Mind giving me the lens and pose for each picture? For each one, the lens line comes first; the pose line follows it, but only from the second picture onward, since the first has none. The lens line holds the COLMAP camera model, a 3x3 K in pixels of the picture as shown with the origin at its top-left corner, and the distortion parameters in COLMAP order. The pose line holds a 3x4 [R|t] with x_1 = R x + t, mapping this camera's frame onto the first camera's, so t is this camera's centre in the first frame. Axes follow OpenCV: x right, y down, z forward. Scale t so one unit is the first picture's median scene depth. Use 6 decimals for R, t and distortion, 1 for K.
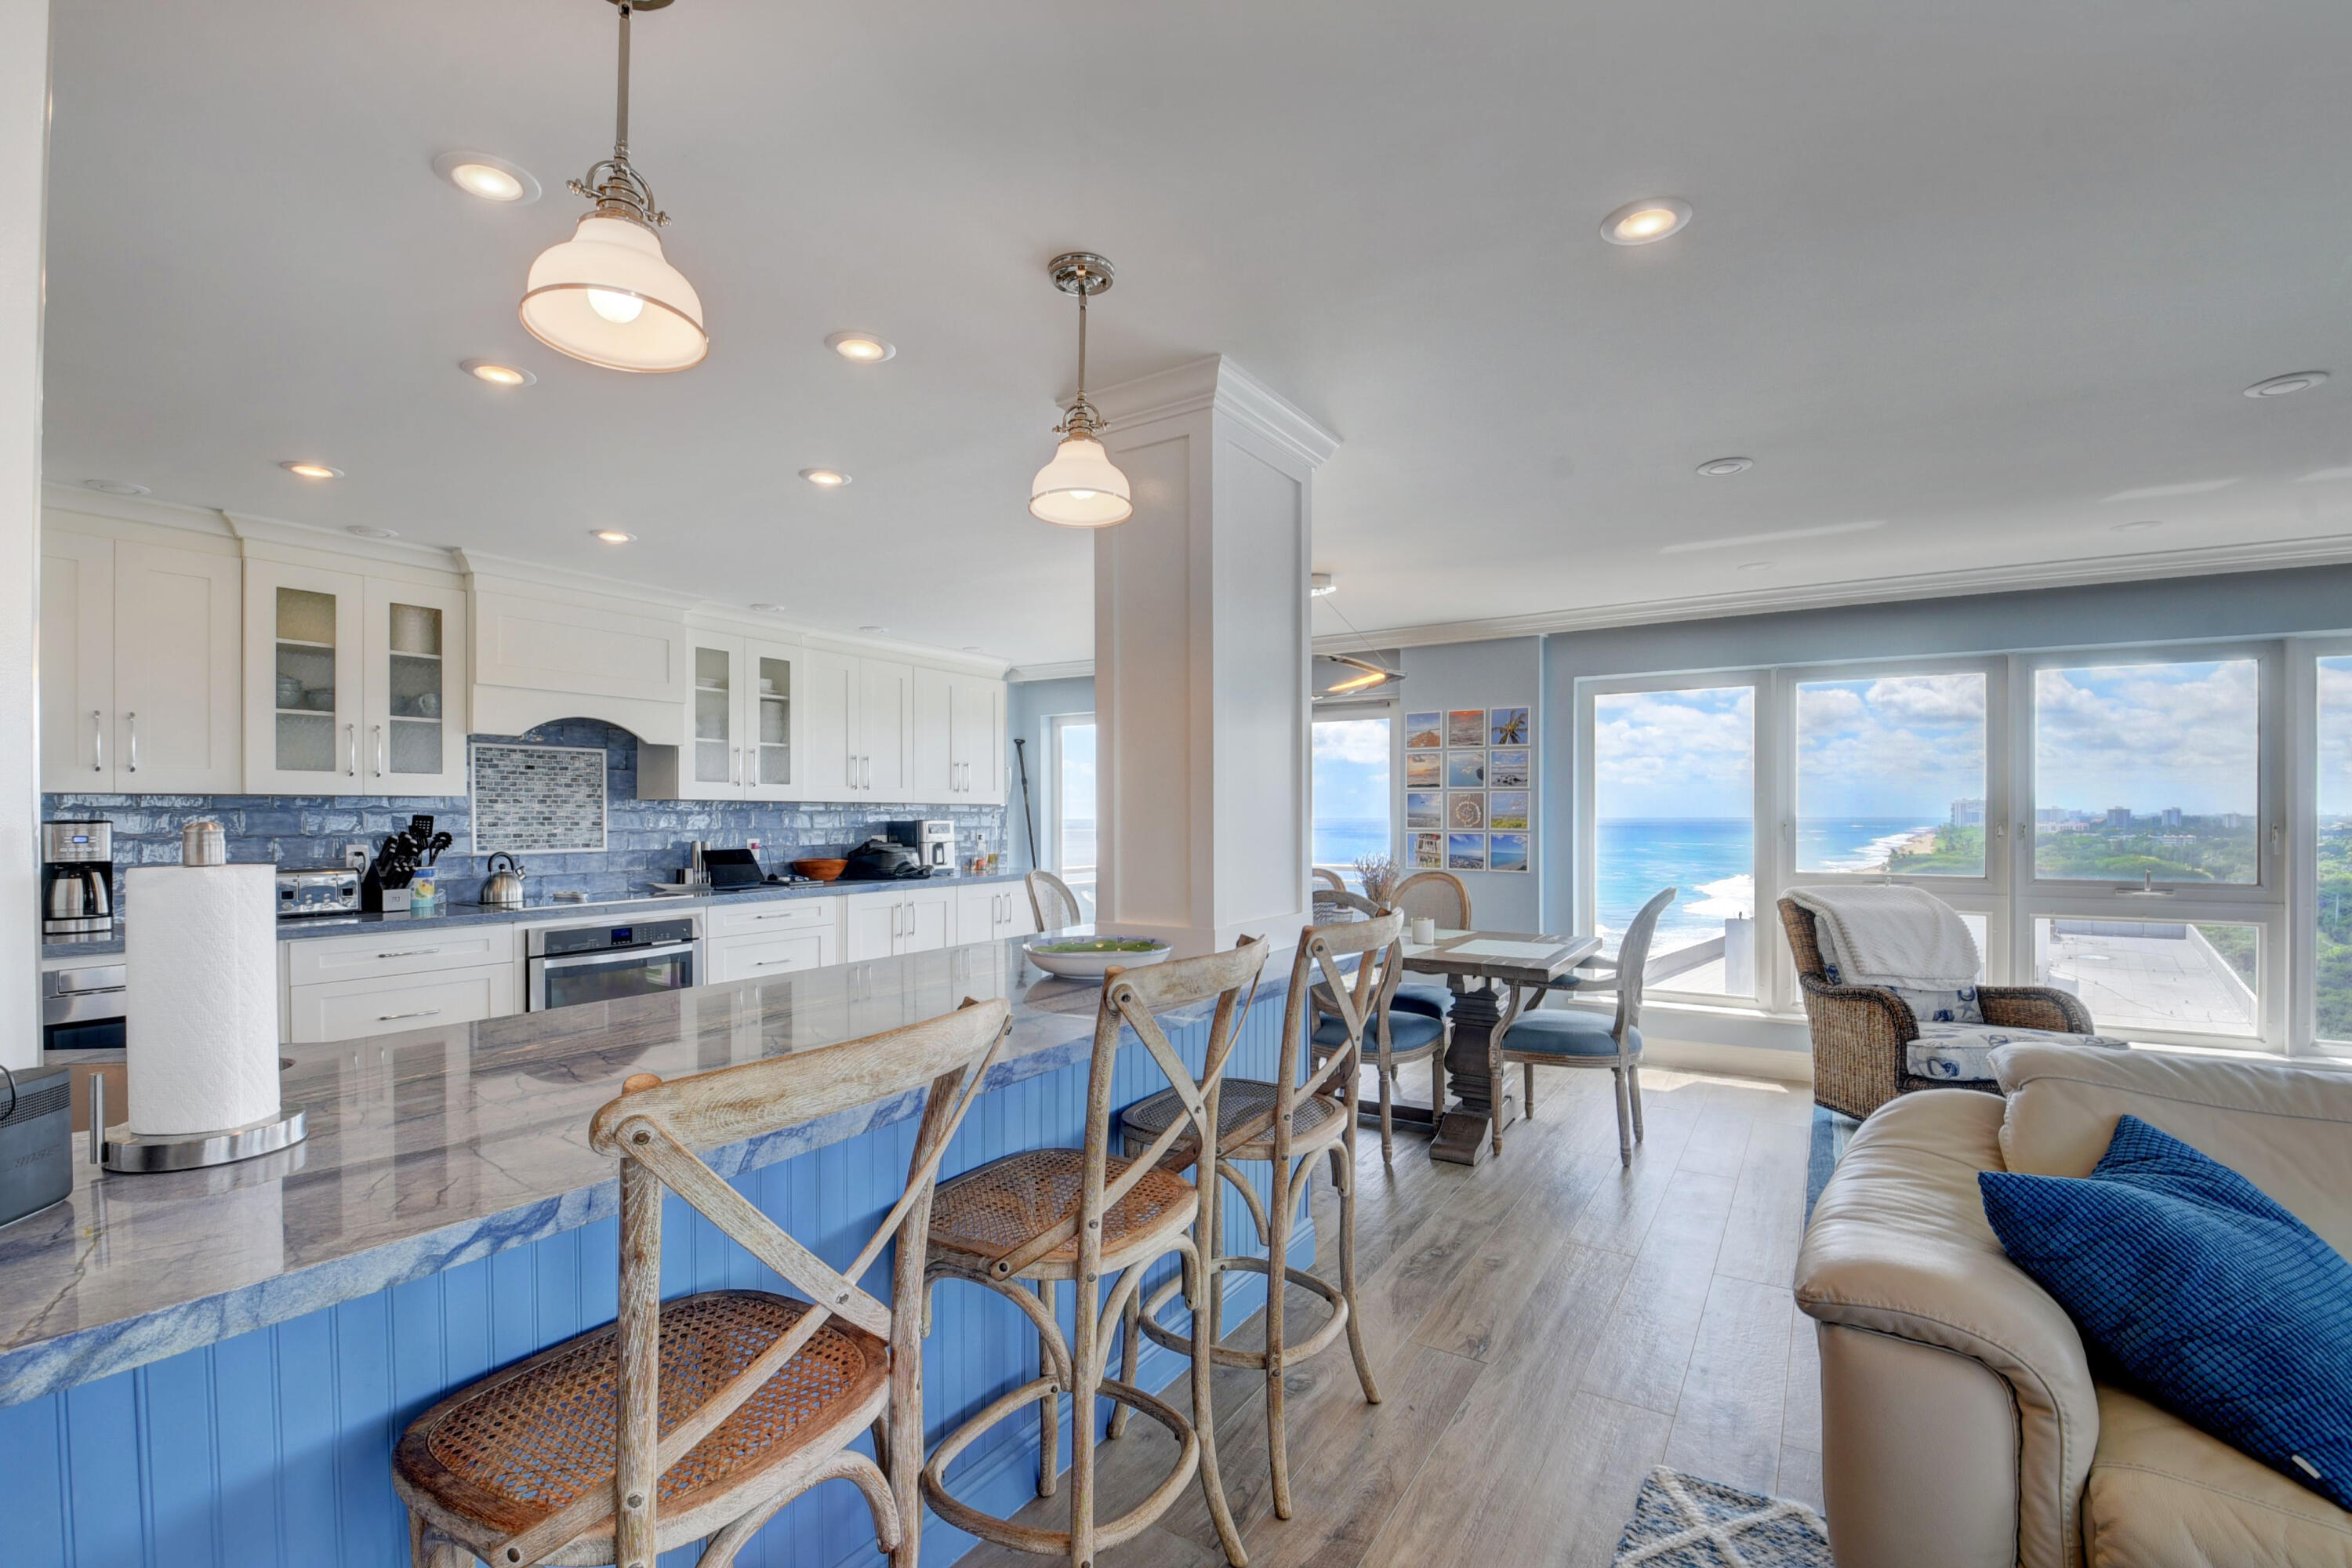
lens RADIAL K [[1034.2, 0, 1187.1], [0, 1034.2, 820.3], [0, 0, 1]] dist [-0.000117, -0.013615]
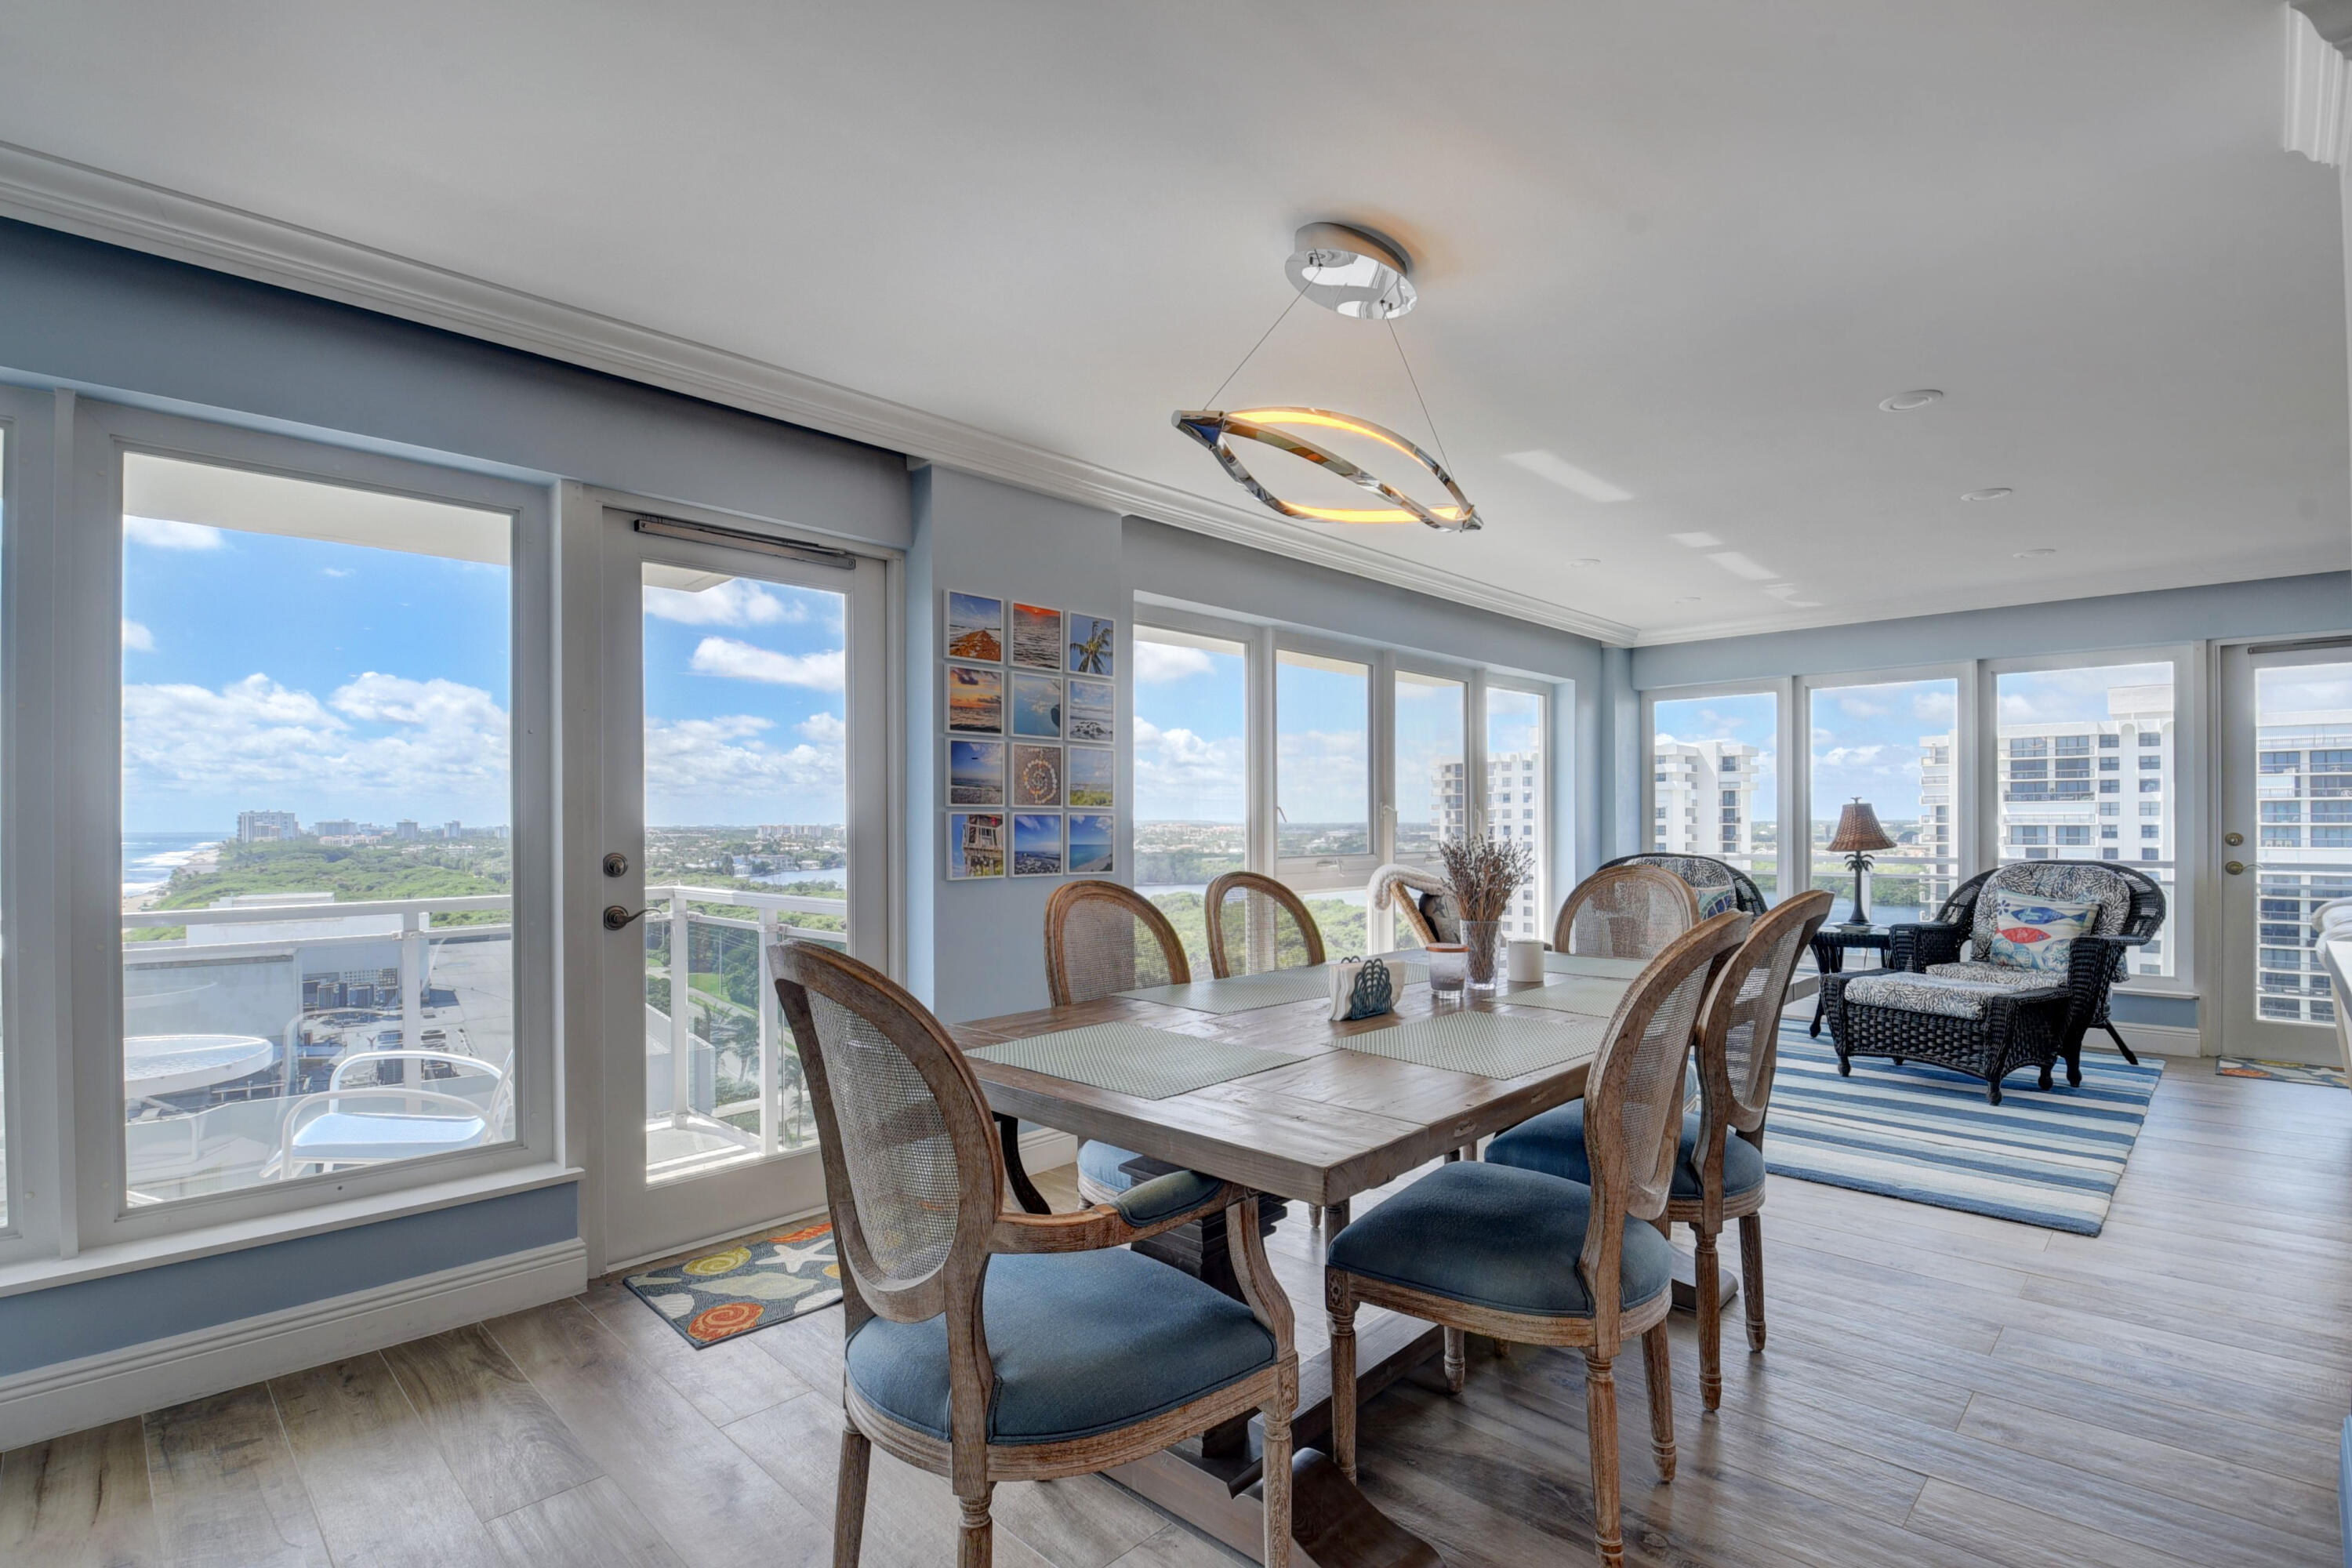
lens RADIAL K [[1089.7, 0, 1175.4], [0, 1089.7, 827.8], [0, 0, 1]] dist [-0.000720, -0.009897]
pose [[0.215769, -0.003381, 0.976439, -0.423768], [0.009051, 0.999958, 0.001463, 0.026649], [-0.976403, 0.008522, 0.215790, 1.040744]]
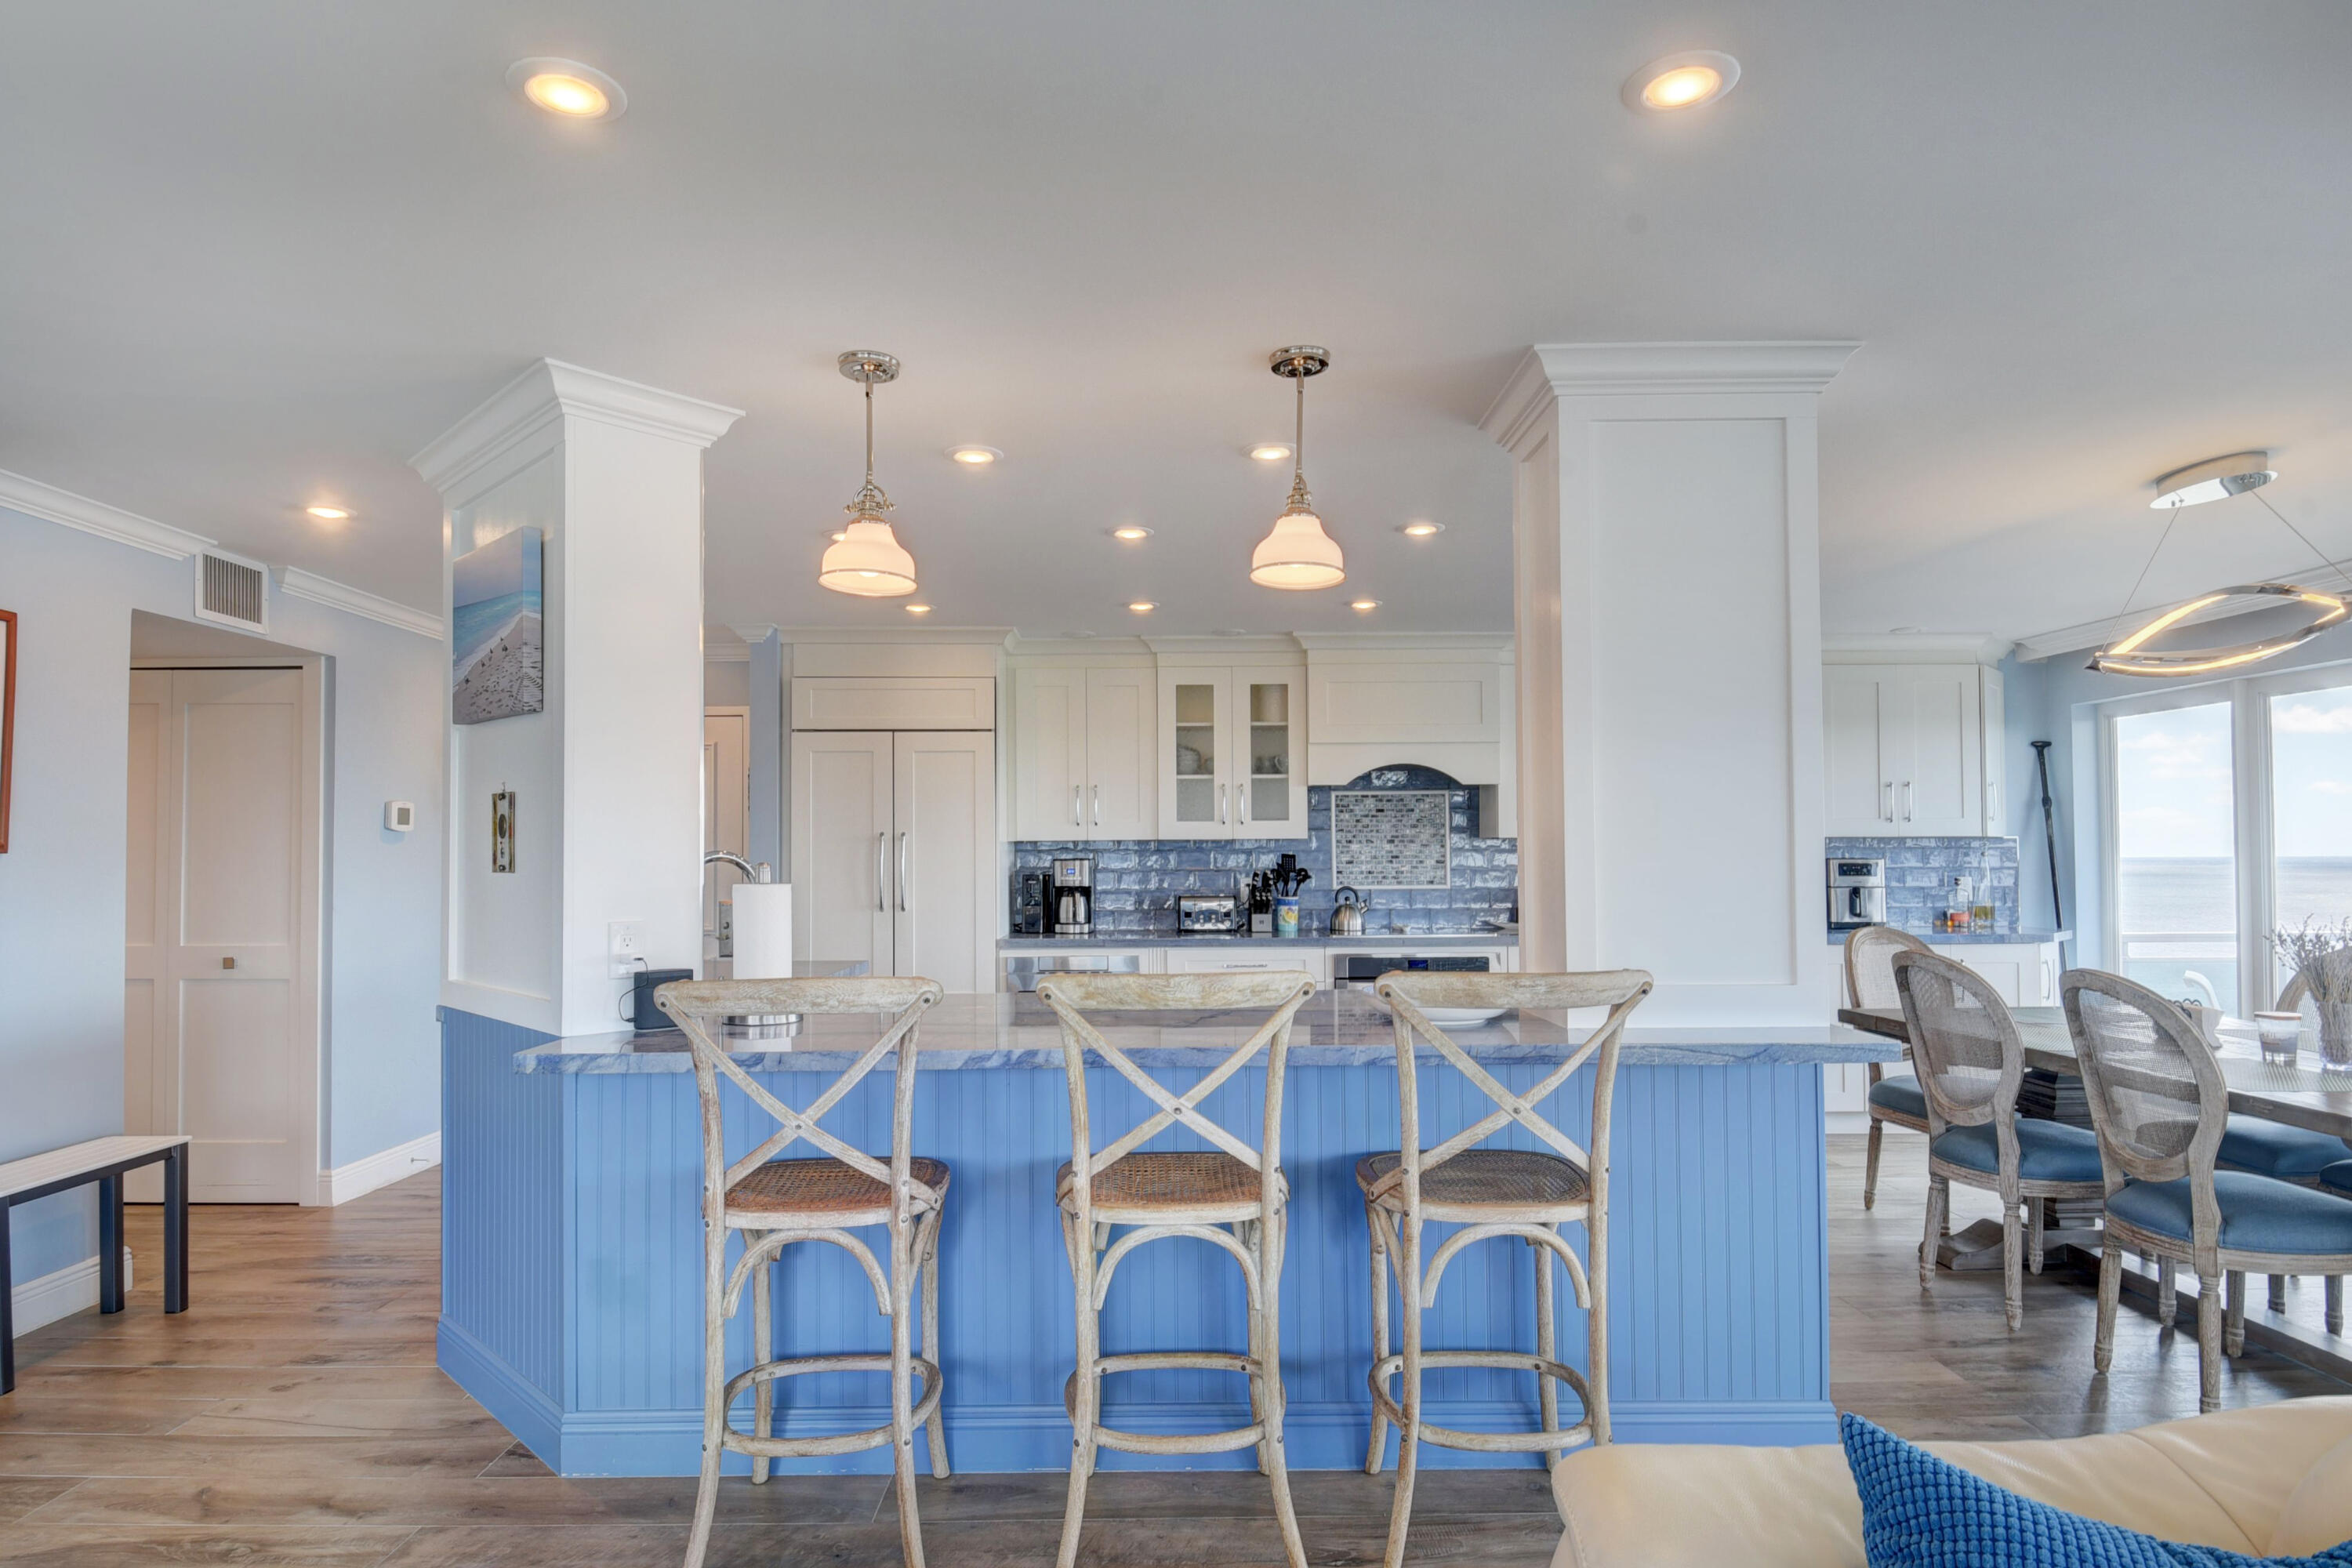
lens RADIAL K [[1299.9, 0, 1194.3], [0, 1299.9, 818.9], [0, 0, 1]] dist [0.007523, -0.000069]
pose [[0.546718, -0.024867, -0.836947, 0.458553], [0.000934, 0.999576, -0.029089, -0.002255], [0.837316, 0.015122, 0.546510, 0.075876]]
